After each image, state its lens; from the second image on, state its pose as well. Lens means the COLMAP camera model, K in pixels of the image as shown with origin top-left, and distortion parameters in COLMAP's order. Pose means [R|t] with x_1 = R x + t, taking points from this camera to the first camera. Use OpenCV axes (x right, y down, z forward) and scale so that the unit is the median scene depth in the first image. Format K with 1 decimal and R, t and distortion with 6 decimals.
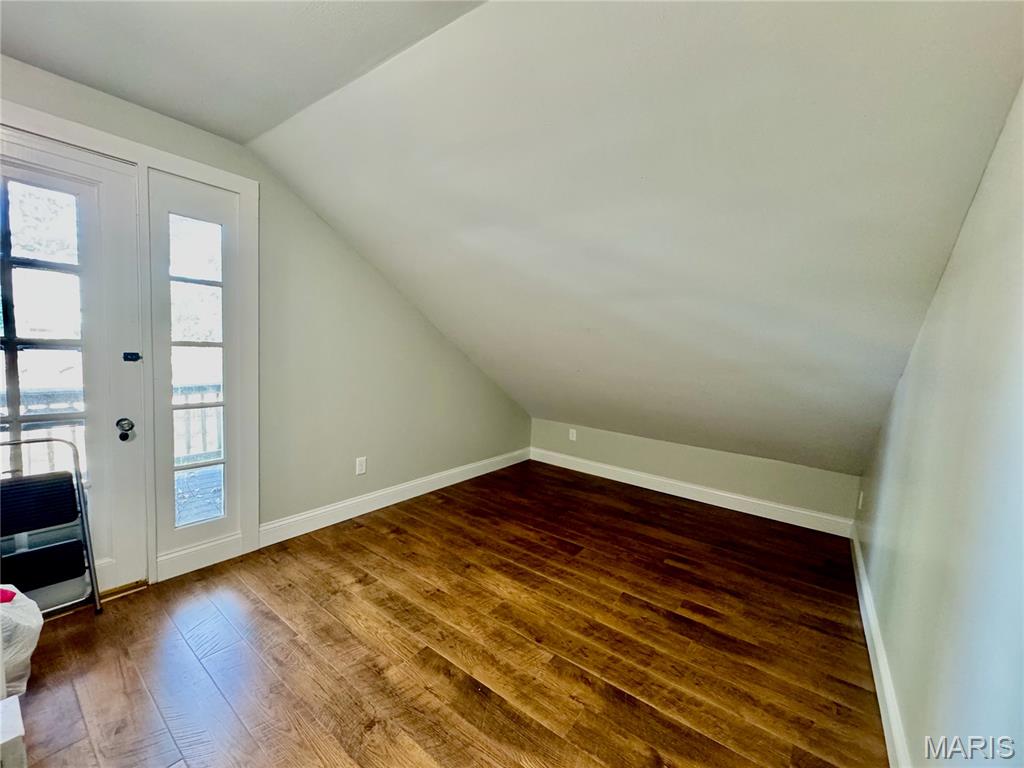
lens RADIAL K [[407.7, 0, 516.9], [0, 407.7, 386.5], [0, 0, 1]] dist [-0.002205, 0.000023]
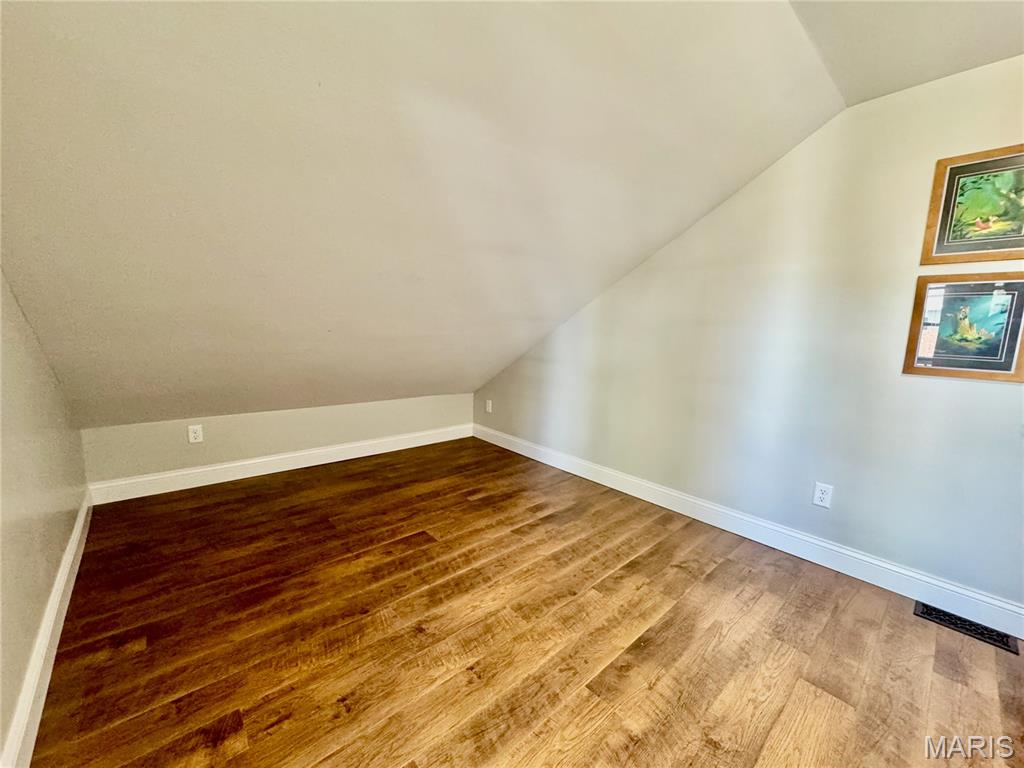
lens RADIAL K [[407.7, 0, 516.7], [0, 407.7, 384.4], [0, 0, 1]] dist [-0.002205, 0.000023]
pose [[0.204239, -0.182146, 0.961826, -0.670002], [0.067777, 0.982810, 0.171728, -0.058926], [-0.976572, 0.030116, 0.213074, 0.705531]]
